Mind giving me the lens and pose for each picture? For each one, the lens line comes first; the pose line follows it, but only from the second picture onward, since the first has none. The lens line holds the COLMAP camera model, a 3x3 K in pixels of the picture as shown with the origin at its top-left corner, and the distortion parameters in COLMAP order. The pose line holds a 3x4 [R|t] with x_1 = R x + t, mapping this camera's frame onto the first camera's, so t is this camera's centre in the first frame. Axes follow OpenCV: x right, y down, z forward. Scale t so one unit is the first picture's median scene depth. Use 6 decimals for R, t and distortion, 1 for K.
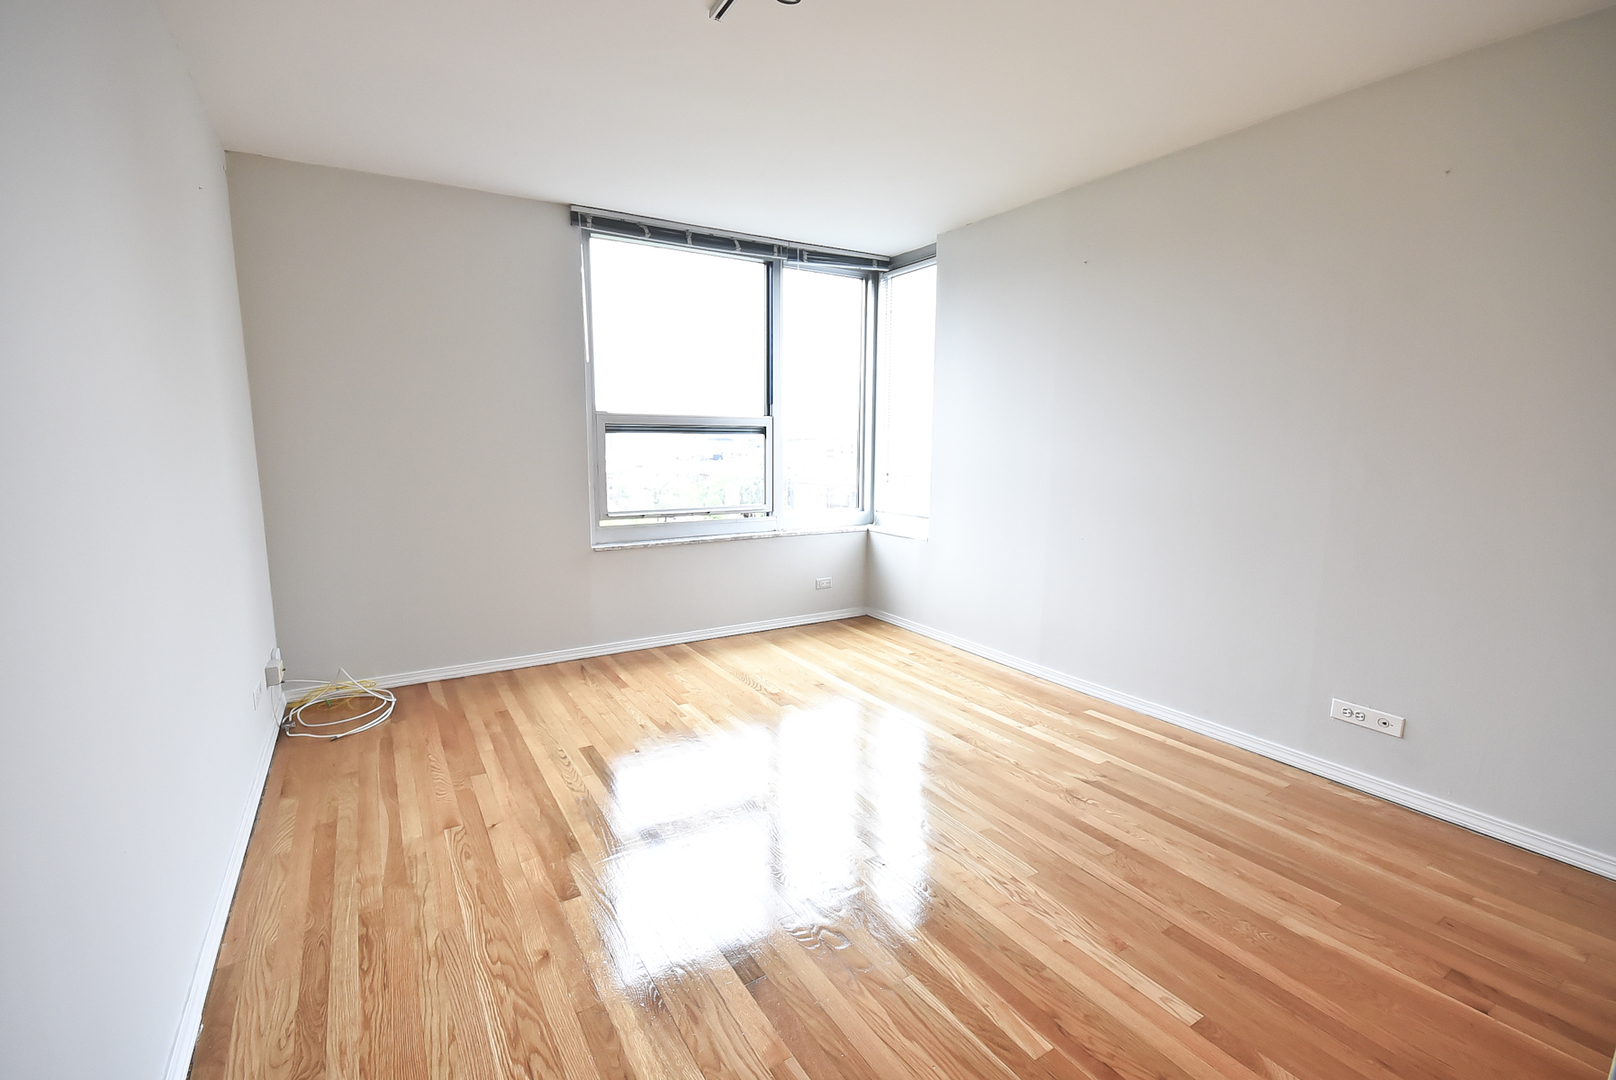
lens RADIAL K [[709.0, 0, 804.4], [0, 709.0, 531.5], [0, 0, 1]] dist [-0.003439, -0.002068]
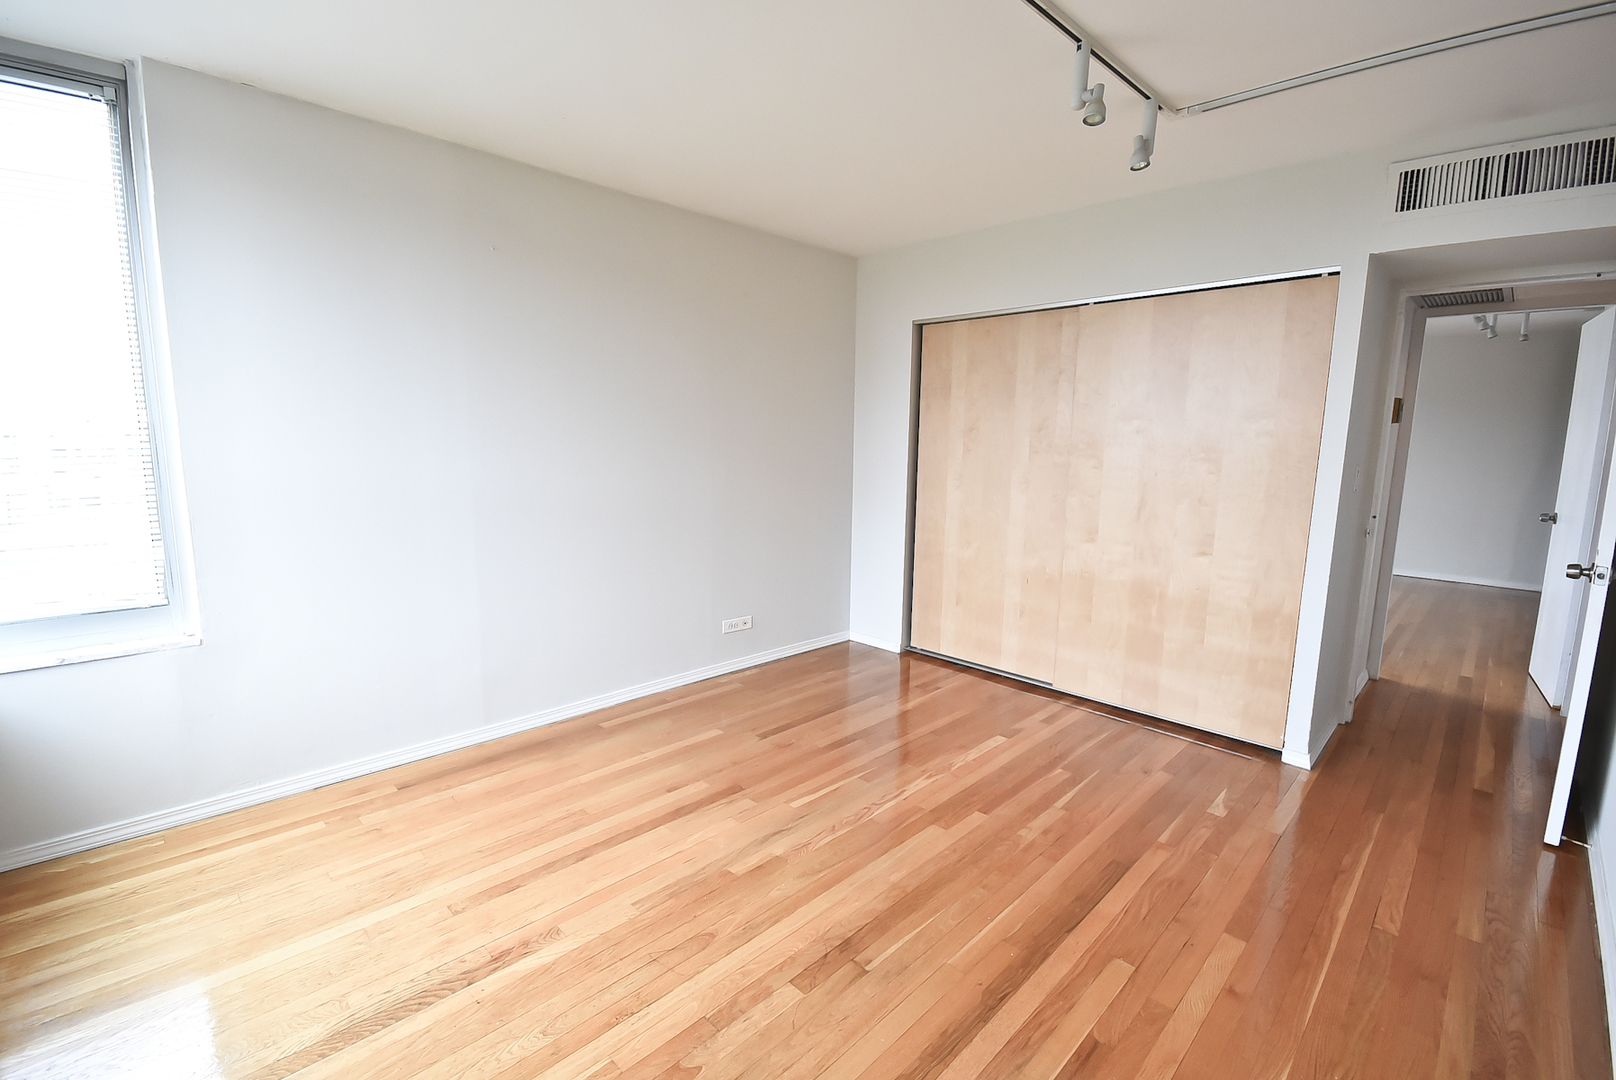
lens RADIAL K [[709.0, 0, 803.2], [0, 709.0, 536.5], [0, 0, 1]] dist [-0.003439, -0.002068]
pose [[-0.221521, -0.142087, 0.964748, -0.910194], [0.108575, 0.979583, 0.169202, -0.225086], [-0.969092, 0.142230, -0.201571, 1.385137]]
